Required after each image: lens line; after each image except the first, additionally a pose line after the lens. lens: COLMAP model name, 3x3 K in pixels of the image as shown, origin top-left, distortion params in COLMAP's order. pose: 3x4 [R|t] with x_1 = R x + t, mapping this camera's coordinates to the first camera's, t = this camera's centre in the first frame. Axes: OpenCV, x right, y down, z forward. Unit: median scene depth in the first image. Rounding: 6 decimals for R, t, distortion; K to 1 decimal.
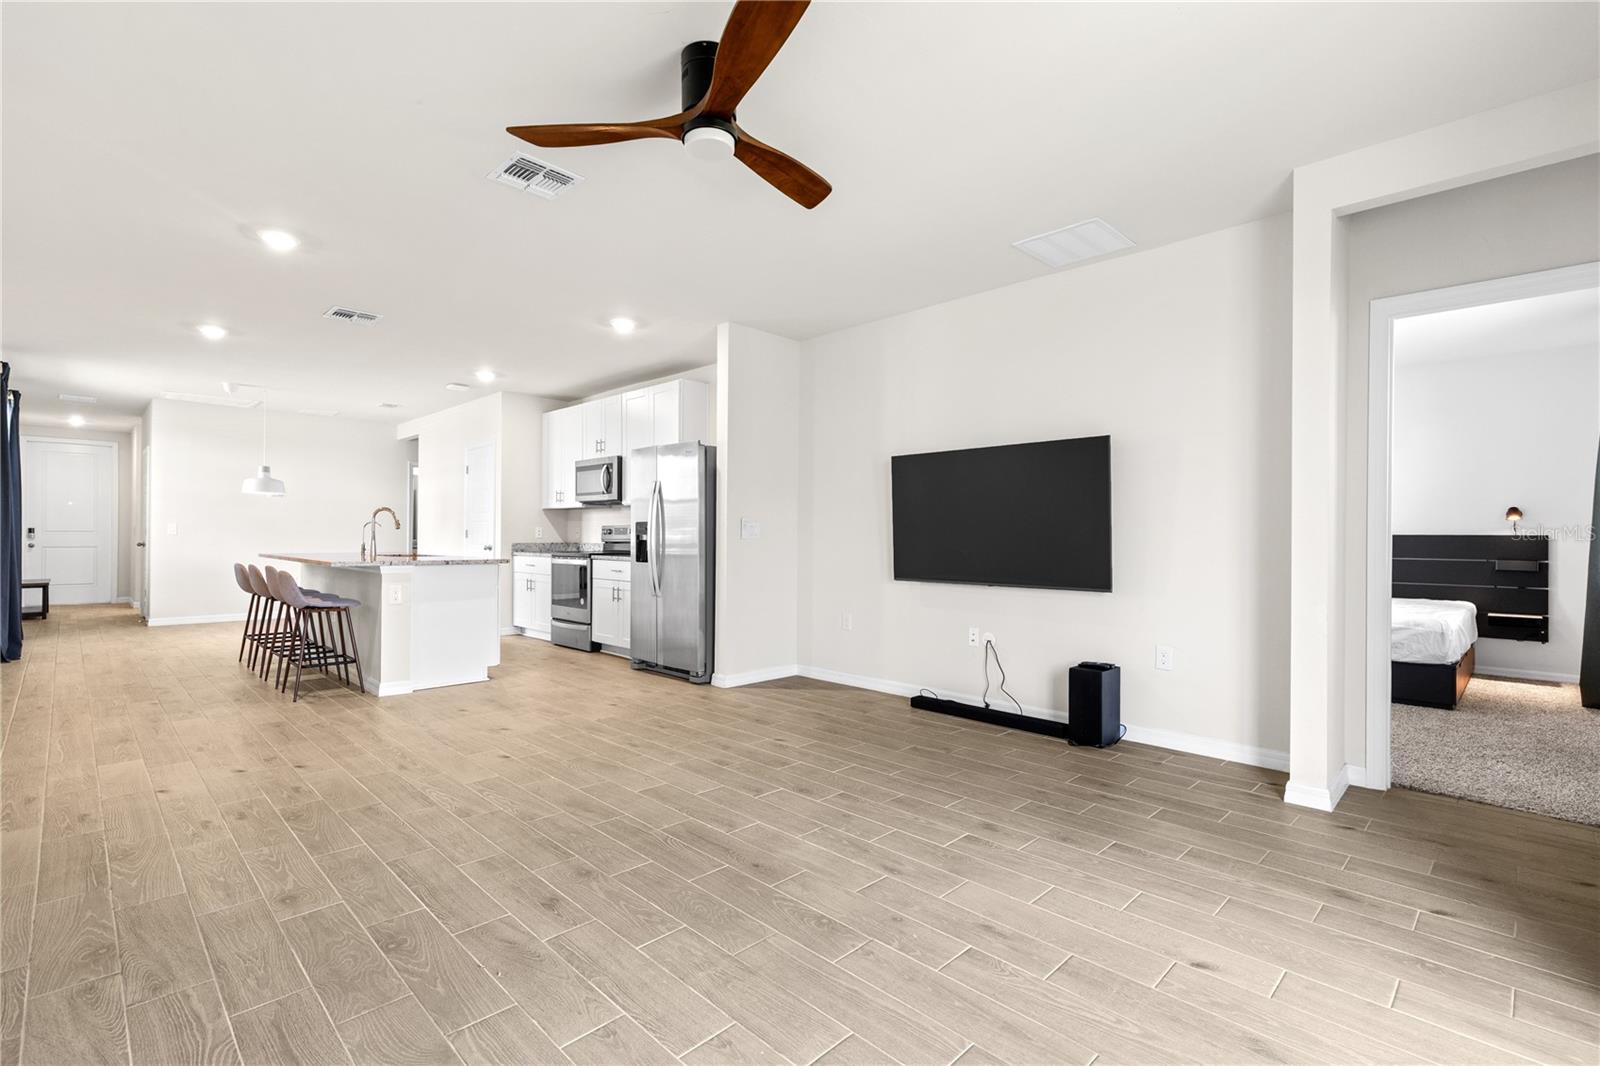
lens RADIAL K [[730.1, 0, 812.4], [0, 730.1, 530.1], [0, 0, 1]] dist [0.005840, -0.000078]
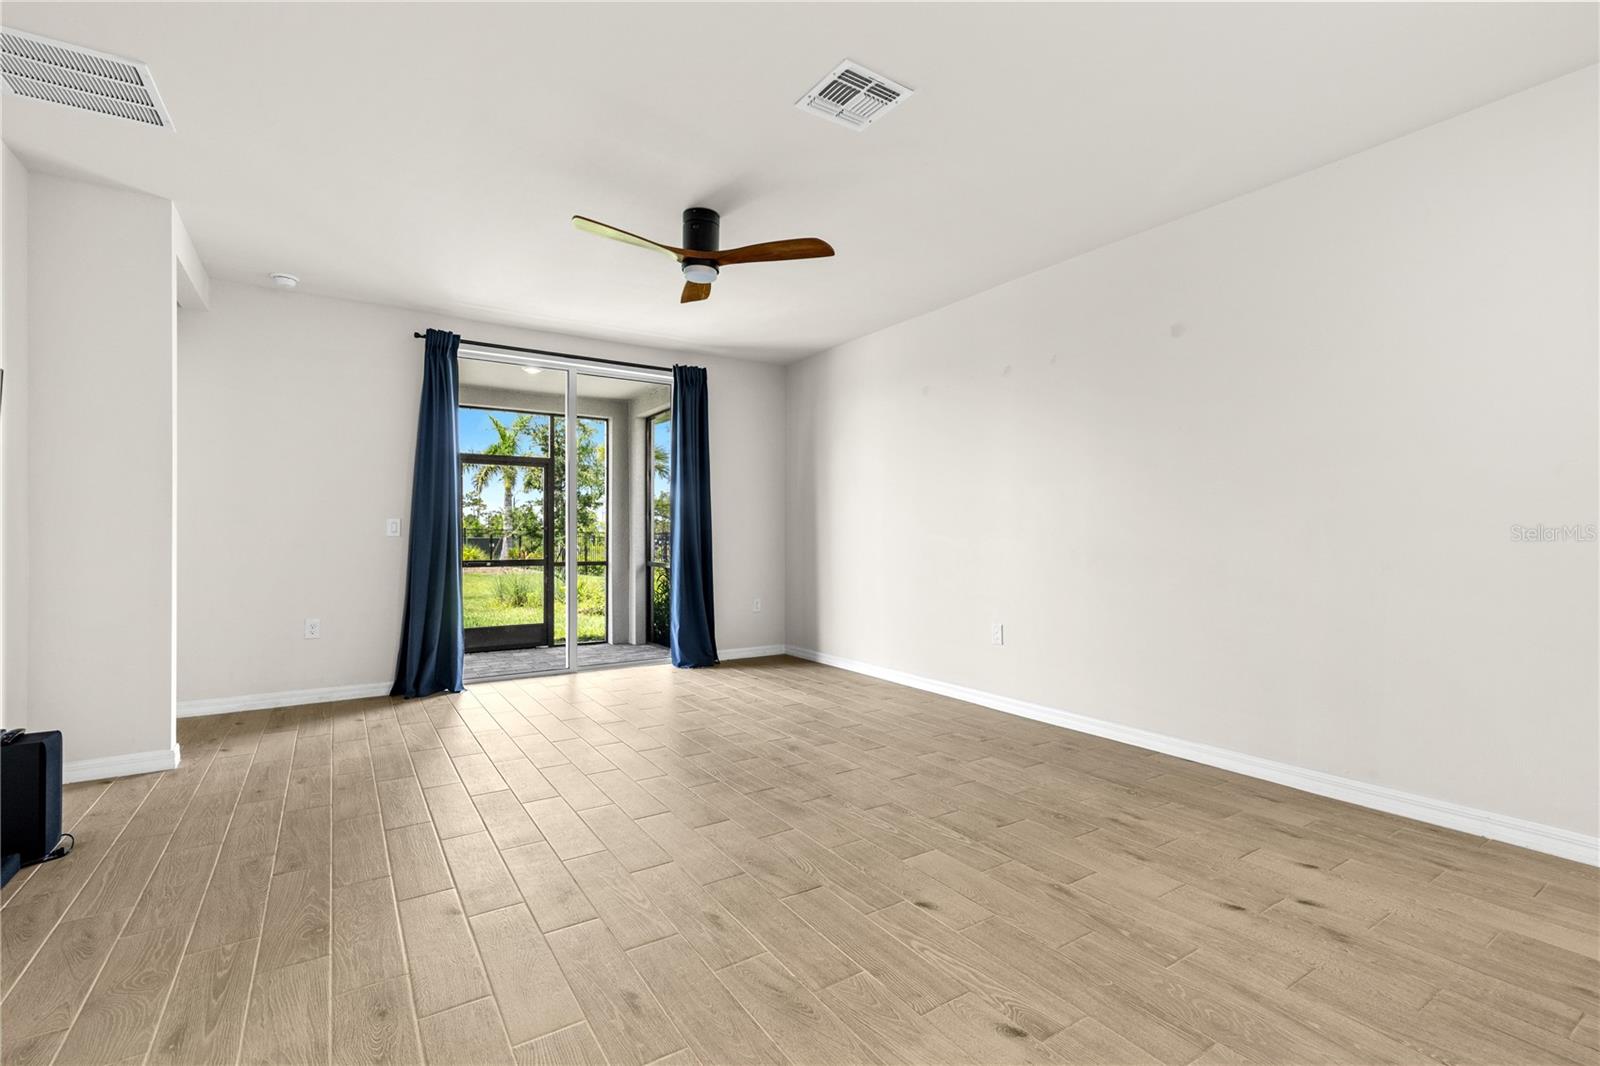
lens RADIAL K [[719.3, 0, 805.3], [0, 719.3, 532.0], [0, 0, 1]] dist [0.002142, -0.000219]
pose [[-0.977504, -0.007228, 0.210795, -0.449873], [-0.009750, 0.999893, -0.010928, 0.011090], [-0.210693, -0.012737, -0.977469, 1.618308]]
